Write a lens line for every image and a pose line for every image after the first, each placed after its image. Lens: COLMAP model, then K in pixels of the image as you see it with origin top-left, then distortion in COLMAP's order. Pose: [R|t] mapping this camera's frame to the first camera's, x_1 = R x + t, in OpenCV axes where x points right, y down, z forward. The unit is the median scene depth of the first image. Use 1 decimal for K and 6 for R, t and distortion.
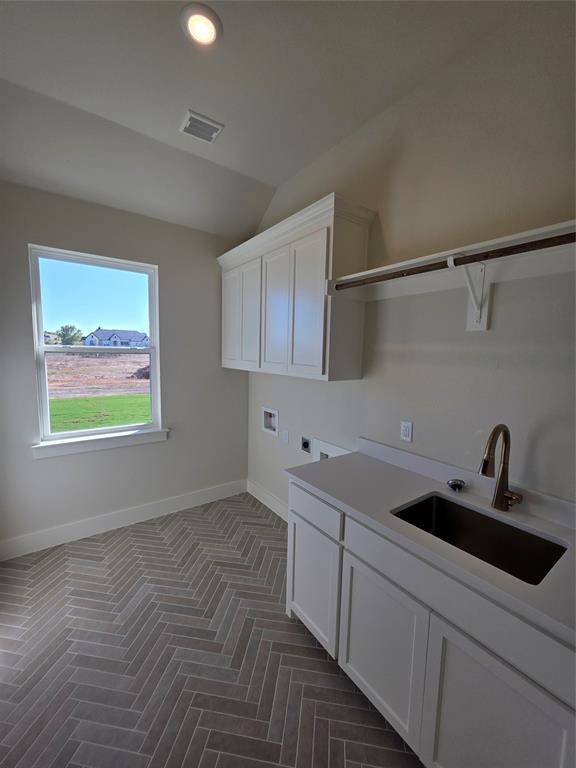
lens RADIAL K [[308.0, 0, 285.0], [0, 308.0, 383.7], [0, 0, 1]] dist [0.002314, 0.000179]
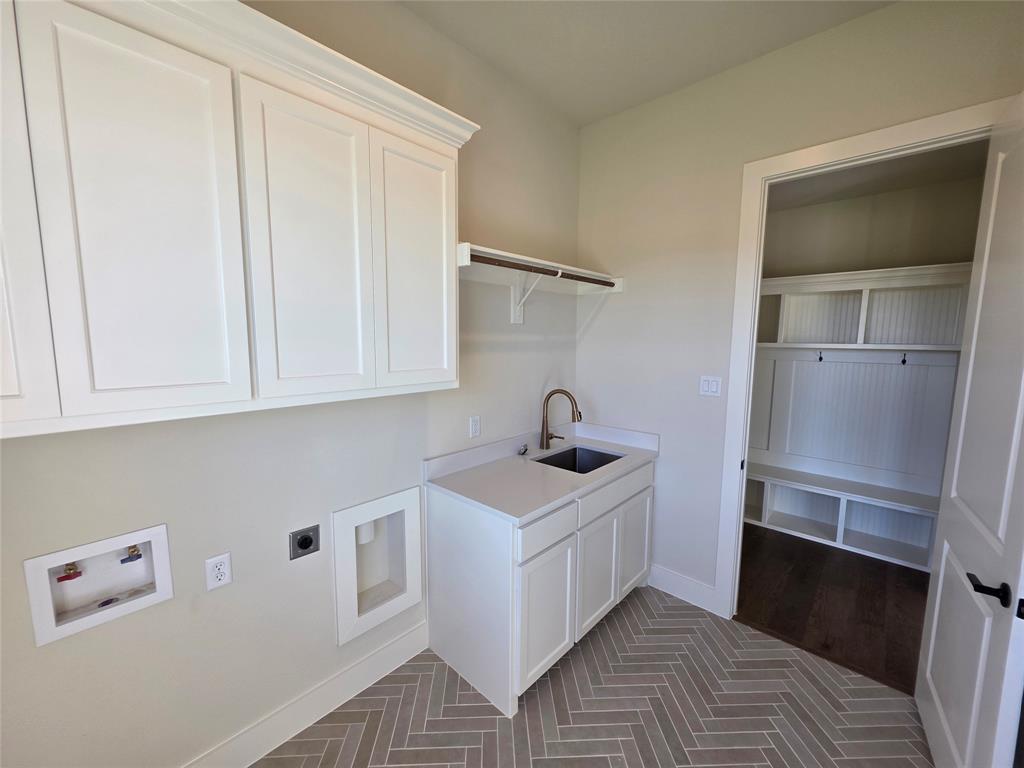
lens RADIAL K [[410.7, 0, 505.4], [0, 410.7, 380.6], [0, 0, 1]] dist [0.002314, 0.000179]
pose [[-0.194760, -0.131768, 0.971960, -0.981286], [0.099059, 0.983226, 0.153144, -0.194332], [-0.975836, 0.126108, -0.178441, 1.318451]]
